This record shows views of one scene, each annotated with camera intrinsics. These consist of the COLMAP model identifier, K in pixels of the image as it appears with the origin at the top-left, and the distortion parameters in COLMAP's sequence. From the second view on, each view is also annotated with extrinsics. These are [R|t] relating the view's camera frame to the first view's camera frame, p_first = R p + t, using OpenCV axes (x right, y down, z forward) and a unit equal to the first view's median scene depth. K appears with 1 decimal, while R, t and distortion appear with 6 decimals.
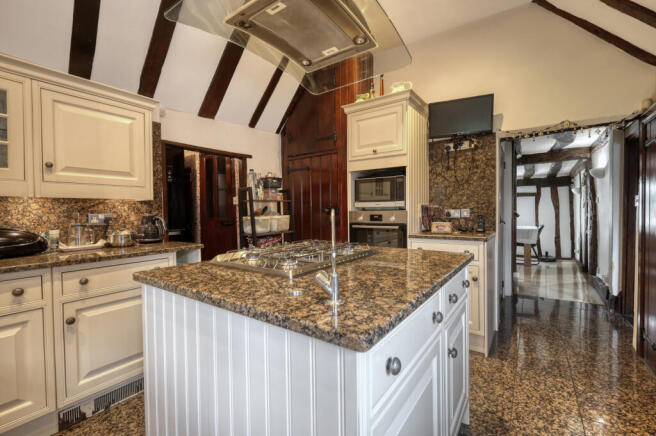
lens RADIAL K [[284.2, 0, 328.5], [0, 284.2, 215.6], [0, 0, 1]] dist [0.002374, 0.000188]
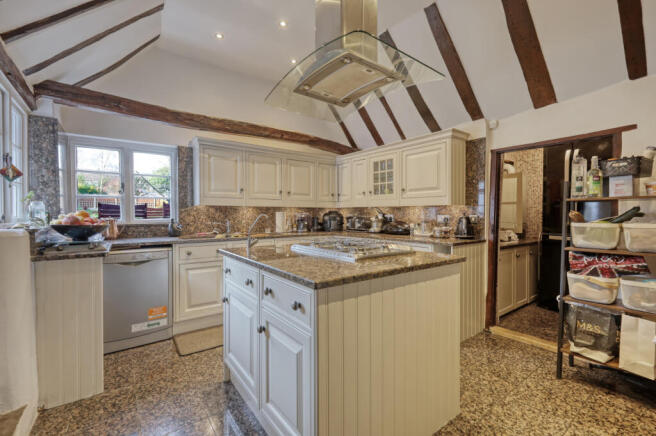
lens RADIAL K [[284.2, 0, 328.5], [0, 284.2, 215.6], [0, 0, 1]] dist [0.002374, 0.000188]
pose [[-0.310947, 0.018546, -0.950246, 0.851381], [-0.016839, 0.999545, 0.025019, -0.032400], [0.950278, 0.023780, -0.310494, 0.929645]]
